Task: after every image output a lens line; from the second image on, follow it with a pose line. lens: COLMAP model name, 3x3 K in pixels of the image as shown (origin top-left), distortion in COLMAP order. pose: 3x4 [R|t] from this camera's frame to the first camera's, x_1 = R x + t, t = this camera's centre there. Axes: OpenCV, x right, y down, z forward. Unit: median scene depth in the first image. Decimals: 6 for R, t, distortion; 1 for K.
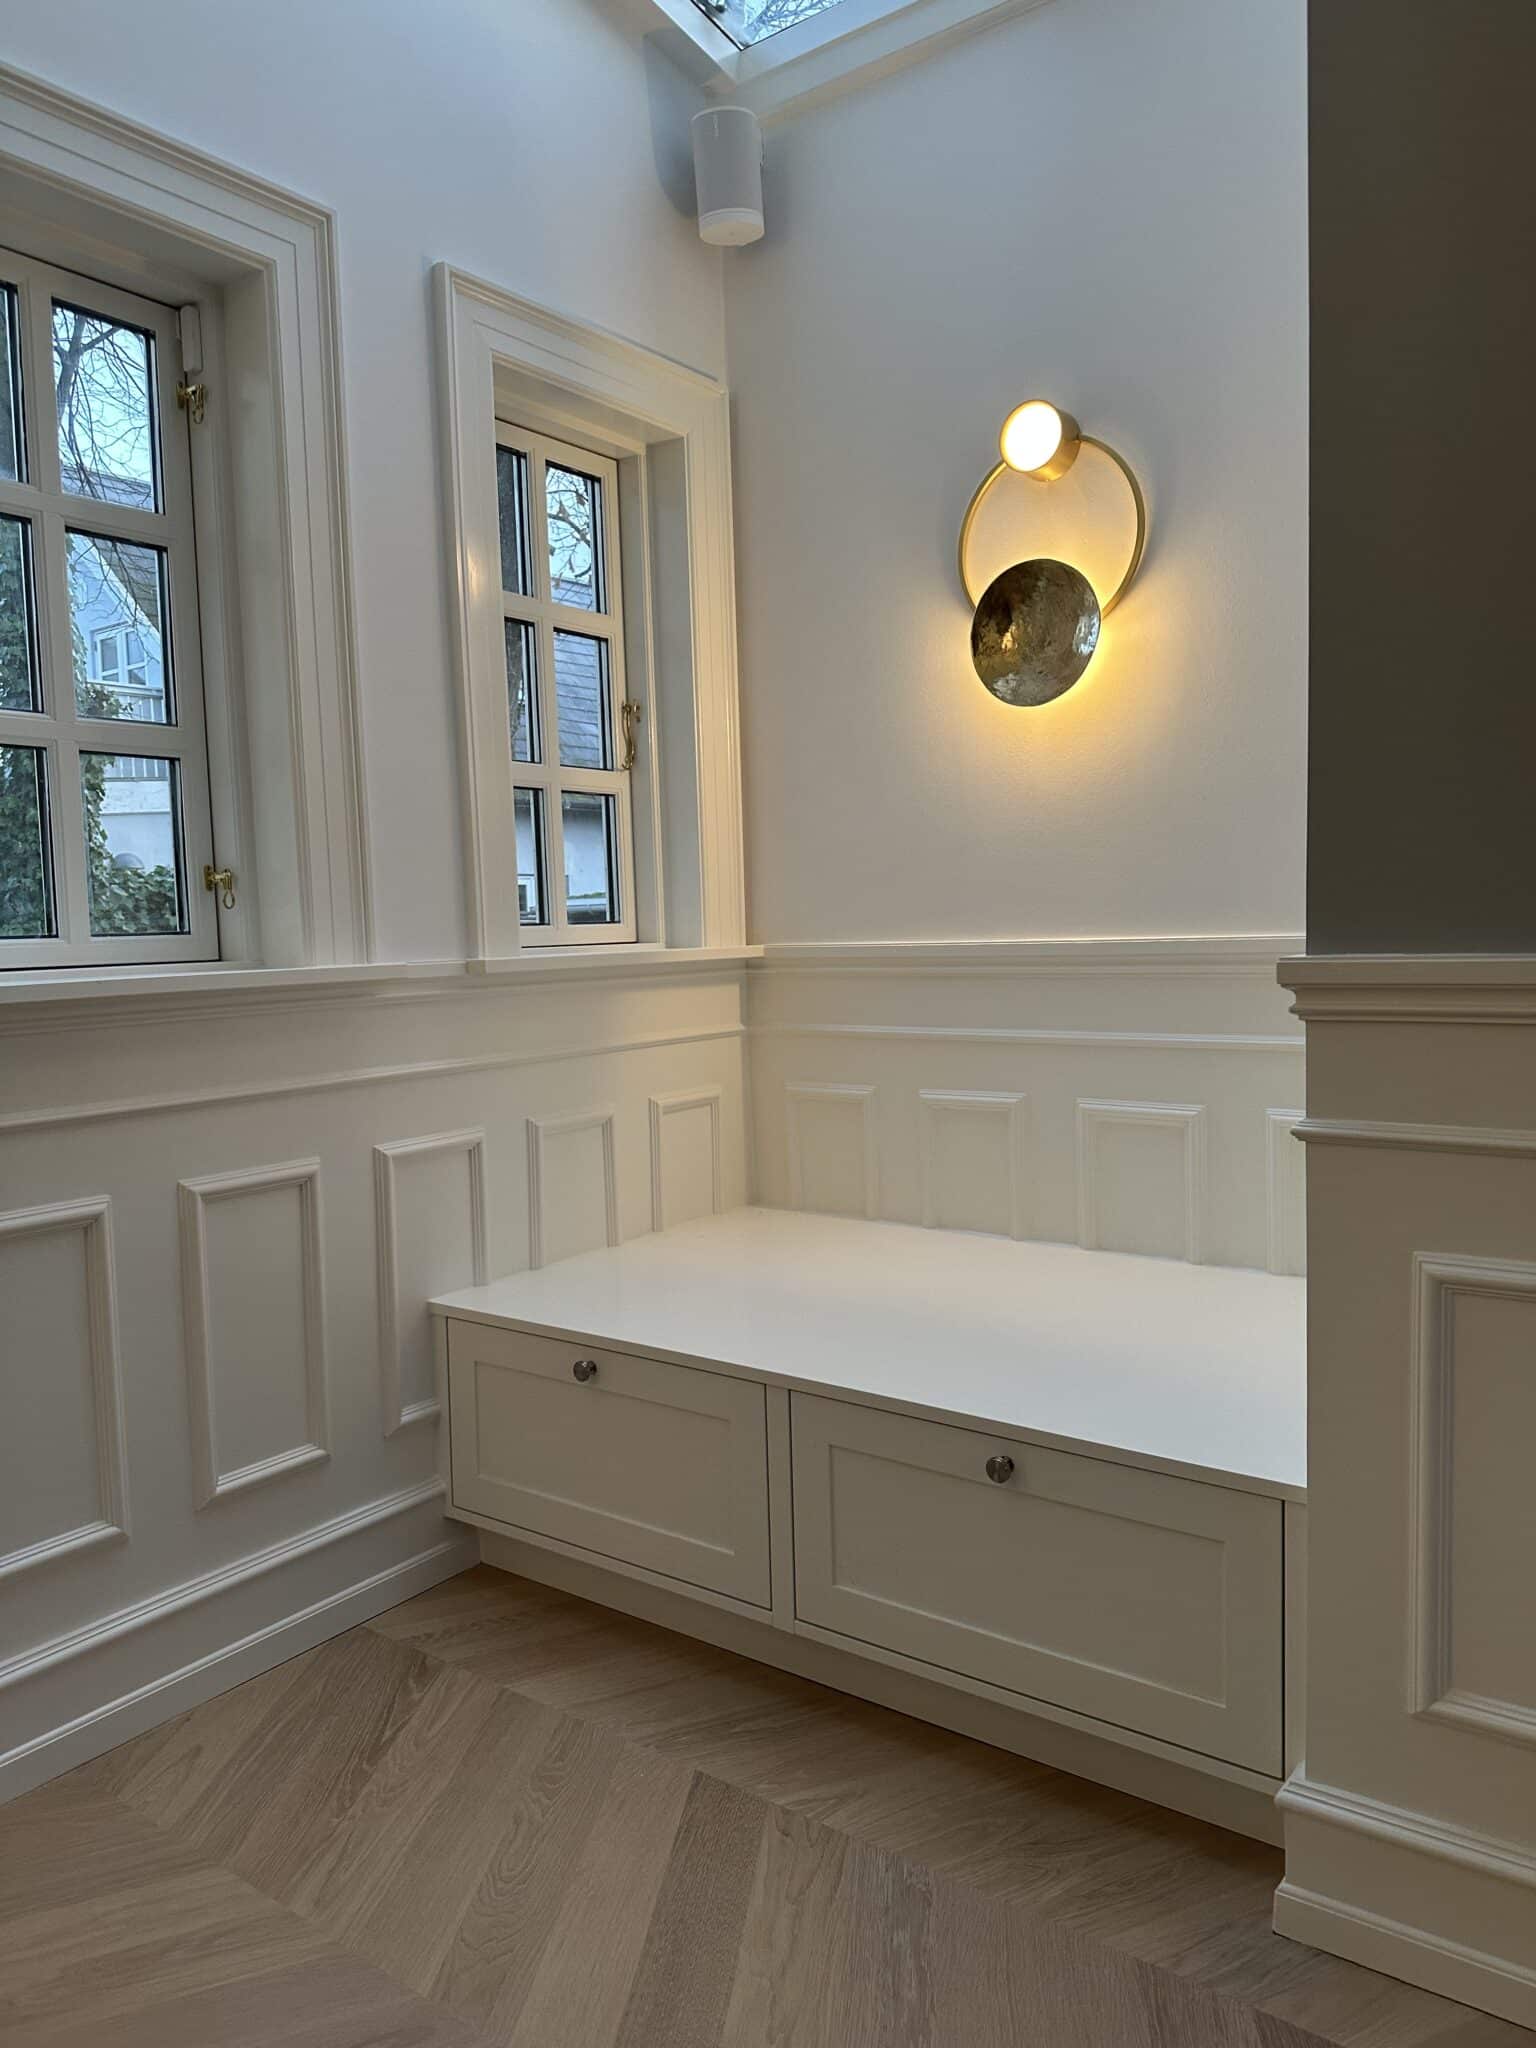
lens RADIAL K [[1427.7, 0, 769.5], [0, 1427.7, 1029.4], [0, 0, 1]] dist [0.003173, -0.011347]
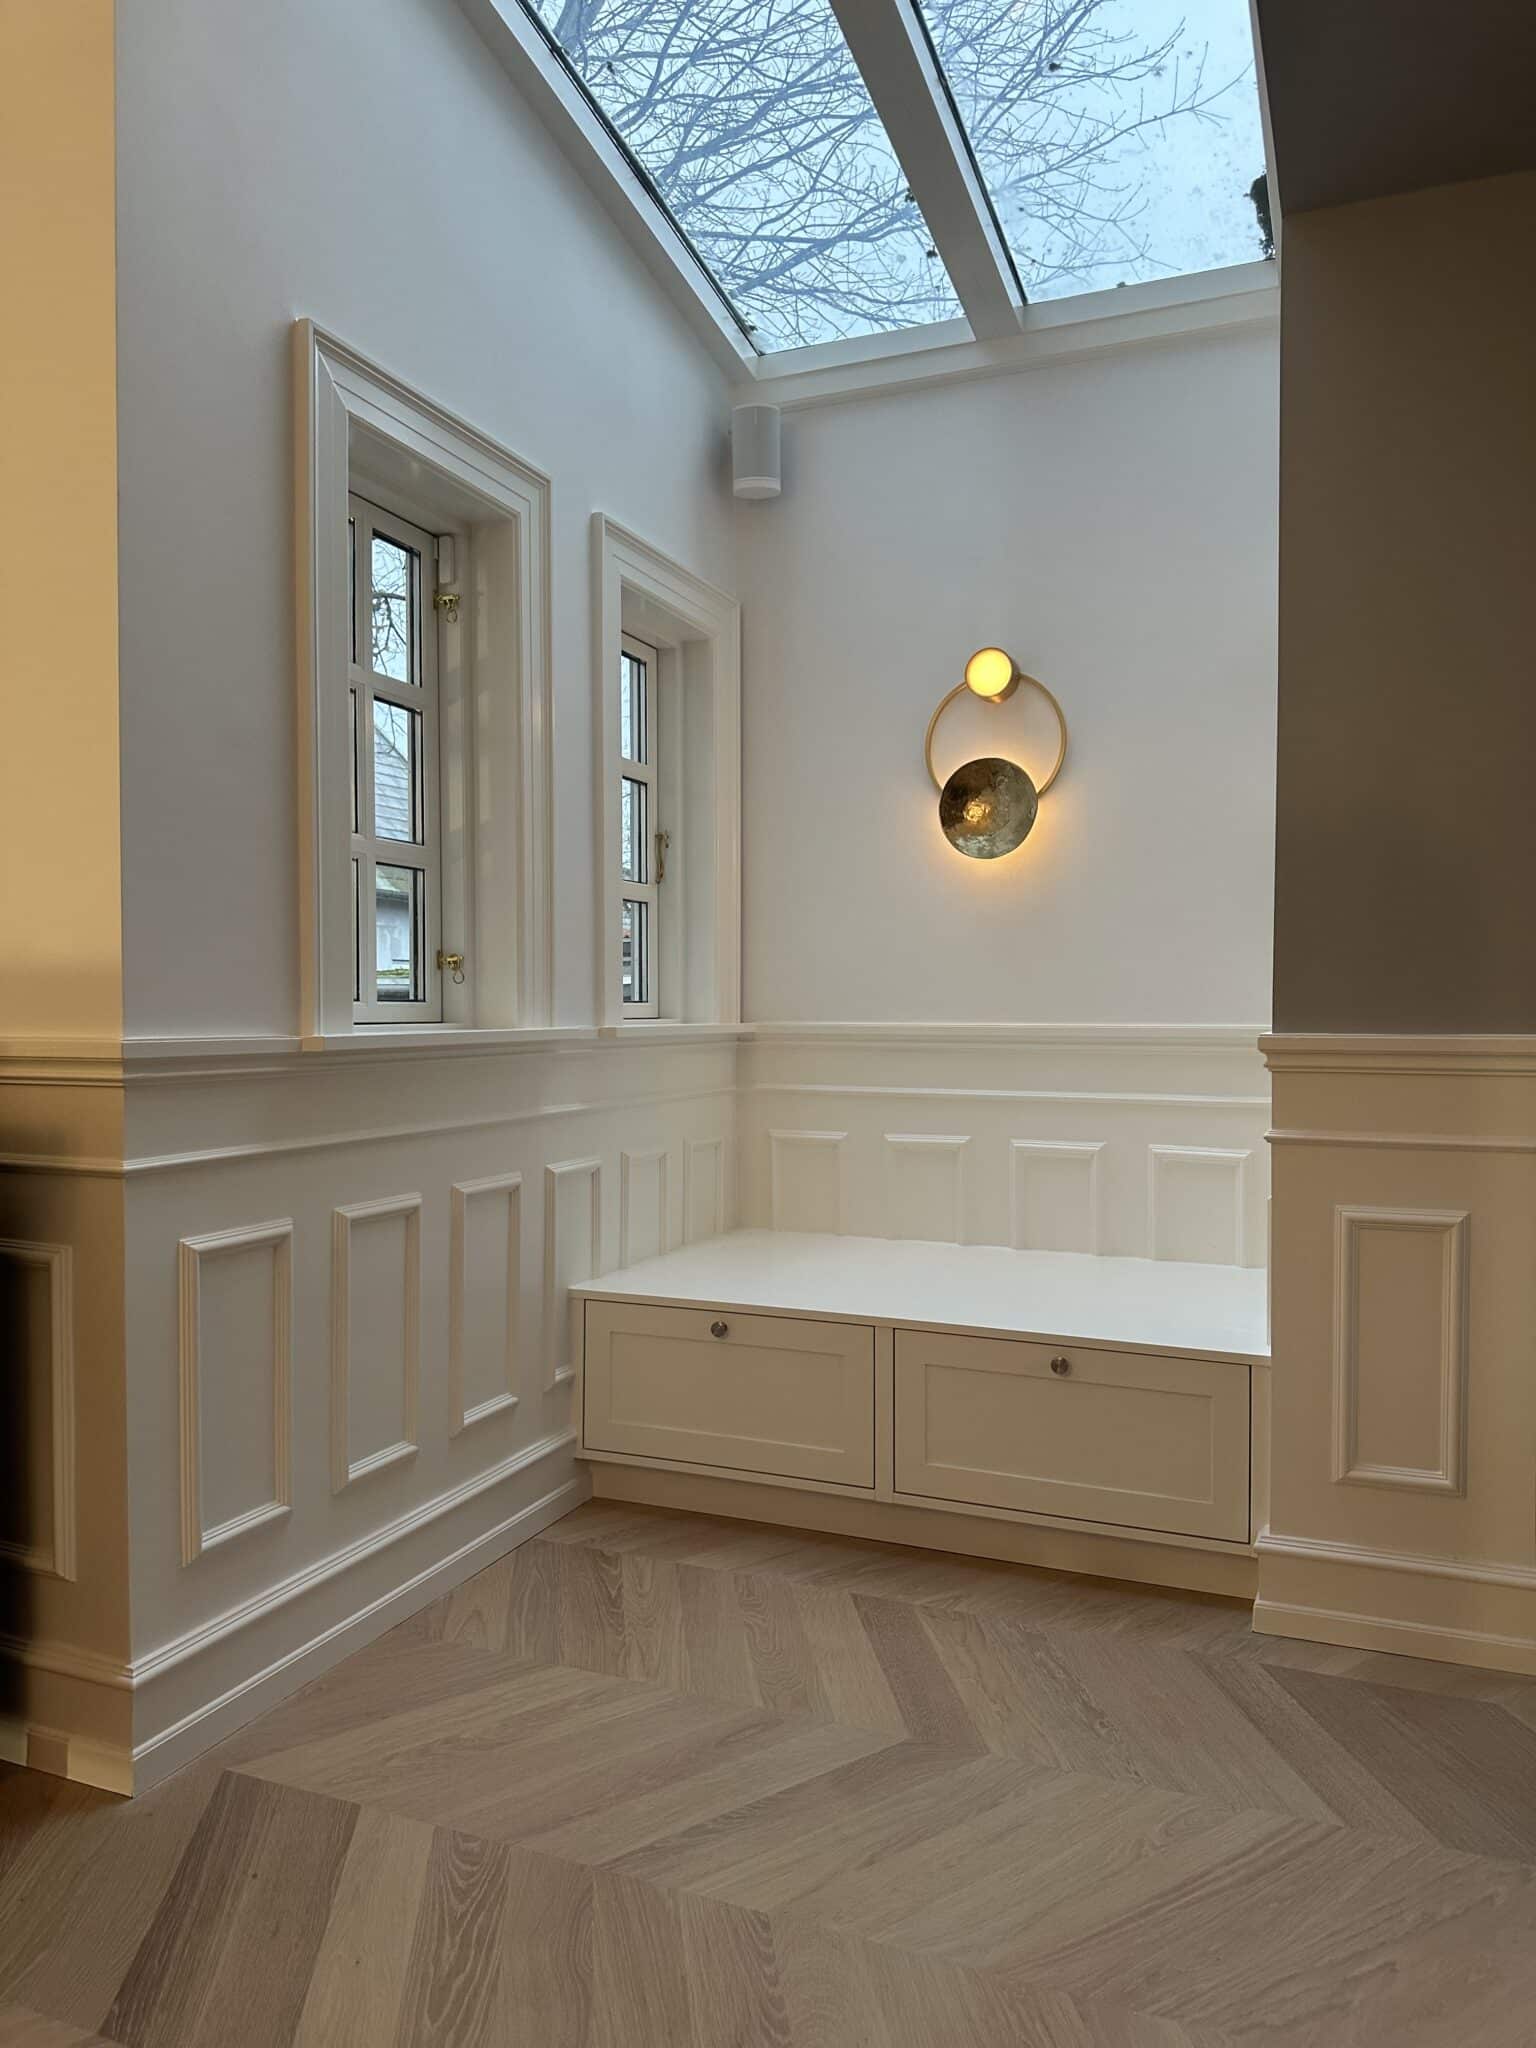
lens RADIAL K [[1425.9, 0, 769.9], [0, 1425.9, 1024.7], [0, 0, 1]] dist [0.095060, -0.178776]
pose [[0.969579, 0.028423, 0.243125, -0.421137], [-0.012273, 0.997631, -0.067683, 0.040321], [-0.244473, 0.062640, 0.967631, -0.354367]]
